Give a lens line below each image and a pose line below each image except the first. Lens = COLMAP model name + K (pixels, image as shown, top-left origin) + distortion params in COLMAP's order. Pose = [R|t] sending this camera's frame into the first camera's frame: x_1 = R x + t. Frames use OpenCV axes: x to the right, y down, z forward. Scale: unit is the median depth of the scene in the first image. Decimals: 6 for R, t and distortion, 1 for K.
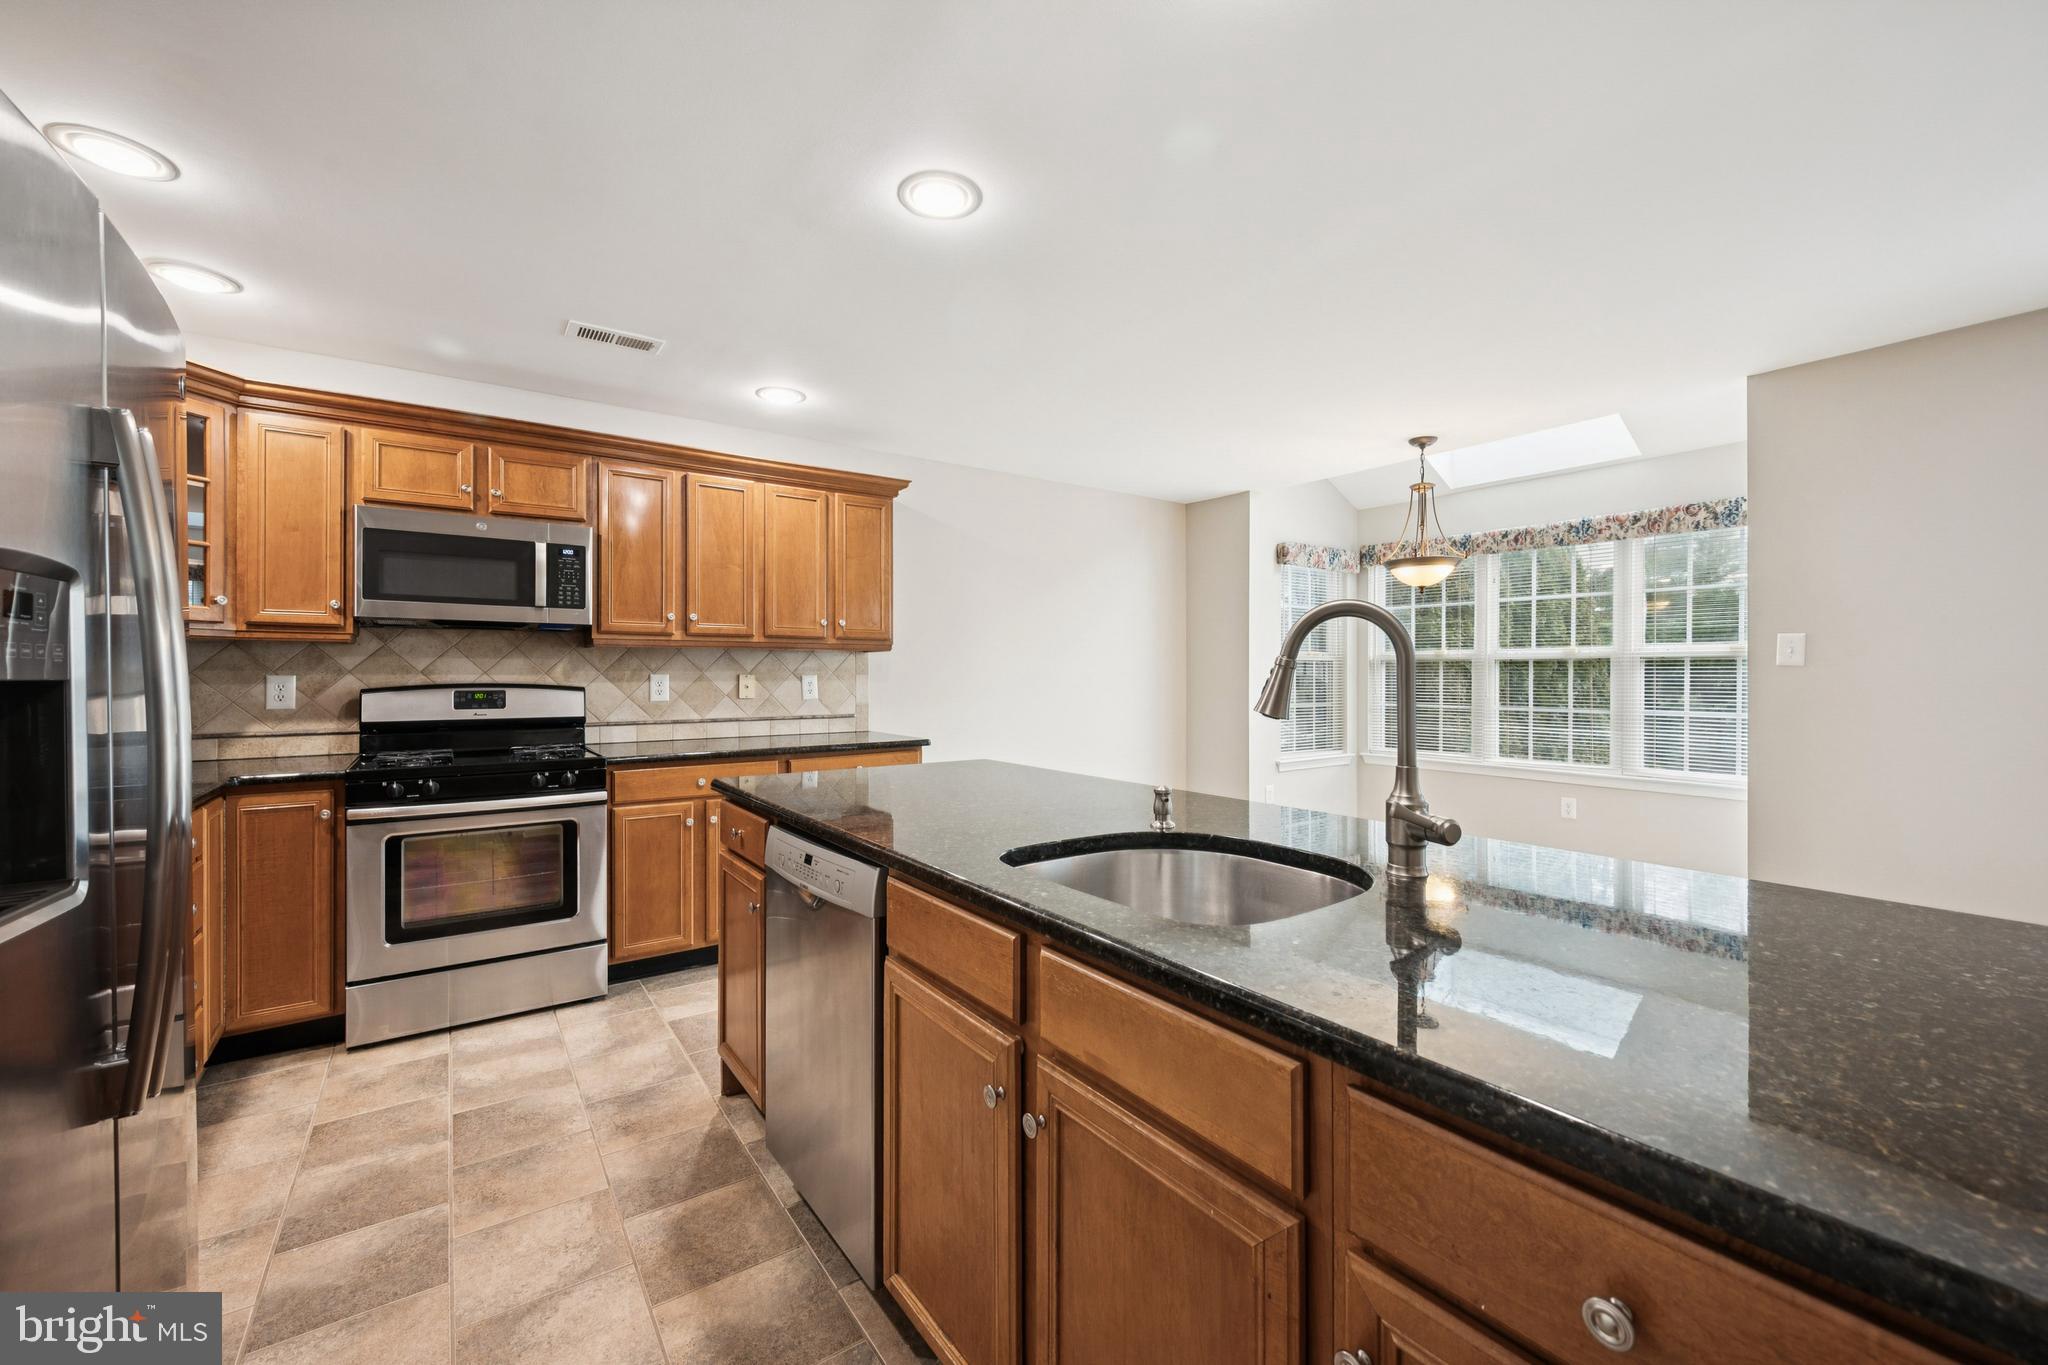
lens RADIAL K [[824.2, 0, 1059.2], [0, 824.2, 674.2], [0, 0, 1]] dist [0.000620, 0.001214]
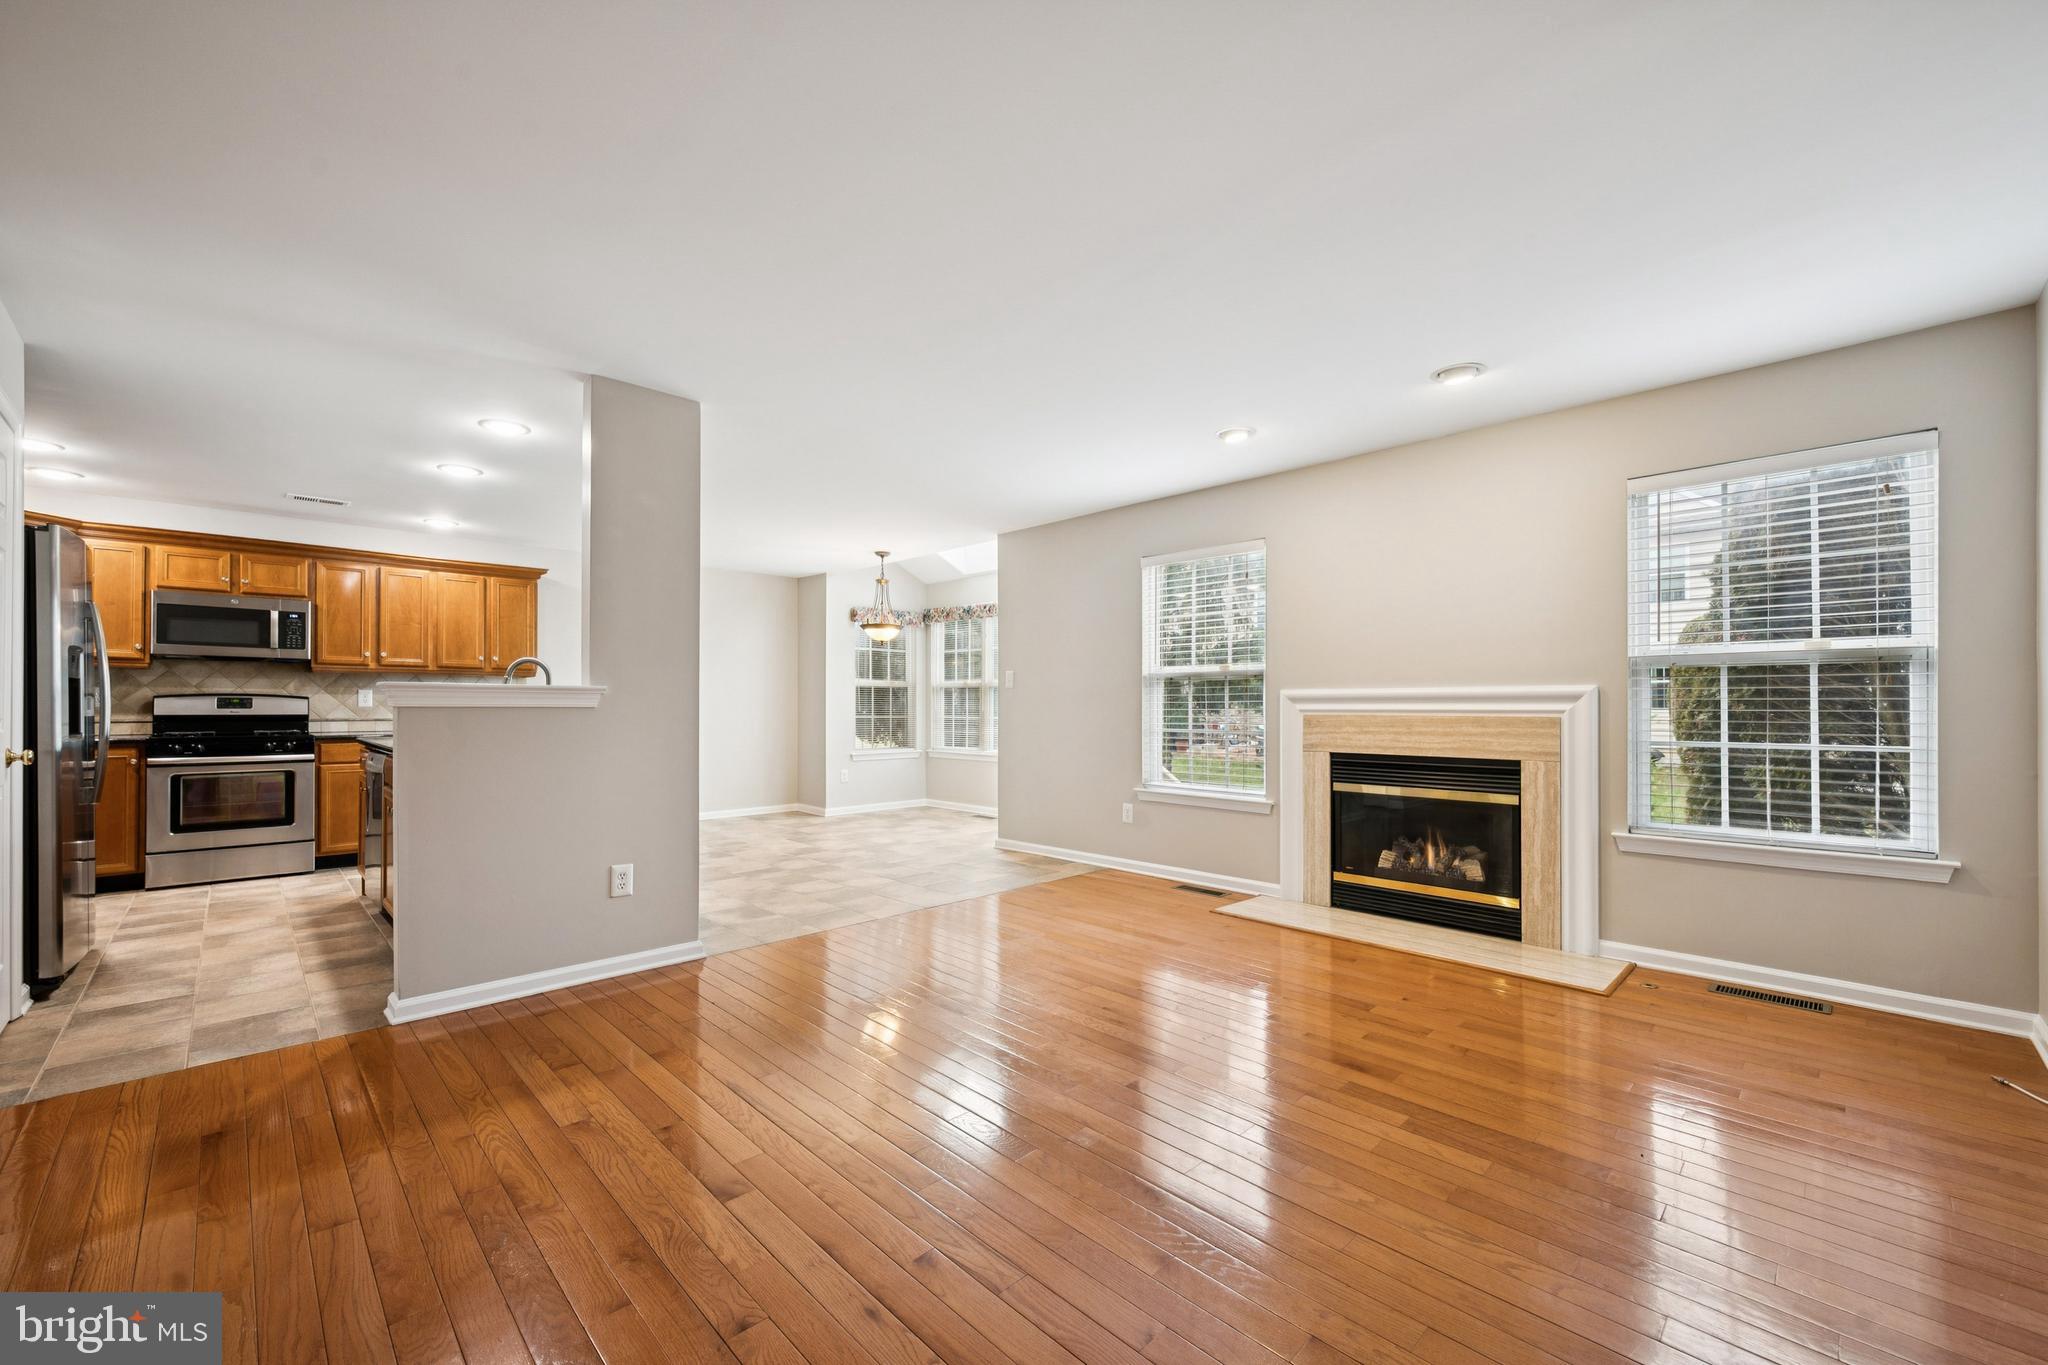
lens RADIAL K [[824.2, 0, 1053.7], [0, 824.2, 703.3], [0, 0, 1]] dist [0.000620, 0.001214]
pose [[0.990034, 0.003119, 0.140792, 0.683179], [-0.002479, 0.999986, -0.004719, 0.033923], [-0.140805, 0.004323, 0.990028, -0.862265]]
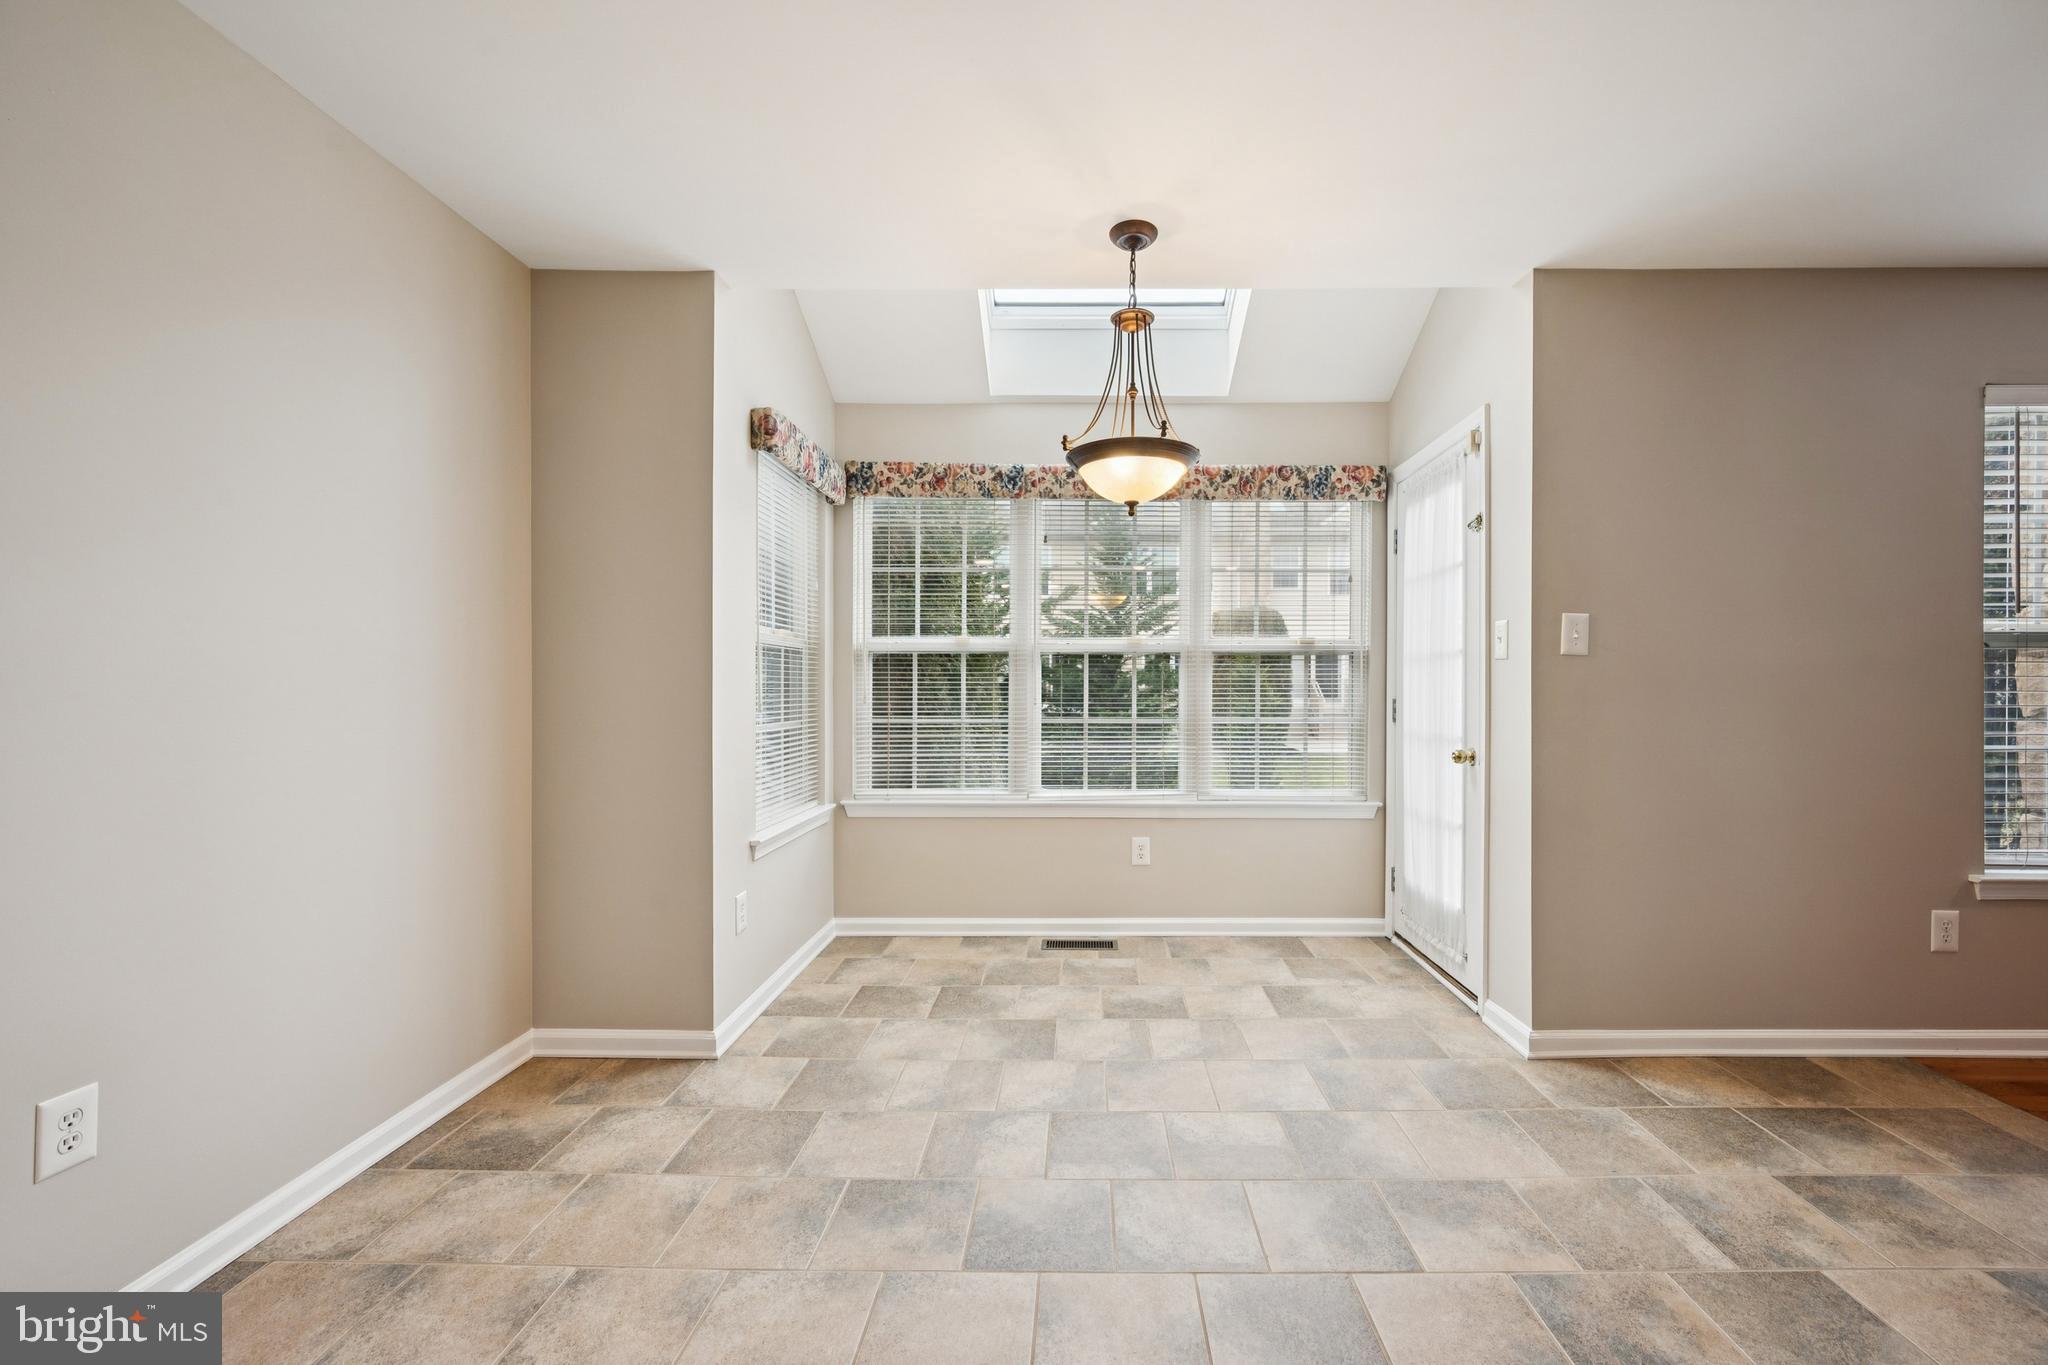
lens RADIAL K [[824.2, 0, 1036.7], [0, 824.2, 693.1], [0, 0, 1]] dist [0.000620, 0.001214]
pose [[0.601015, -0.006964, 0.799207, -0.055378], [0.000602, 0.999966, 0.008261, 0.018335], [-0.799237, -0.004484, 0.600999, 0.912340]]
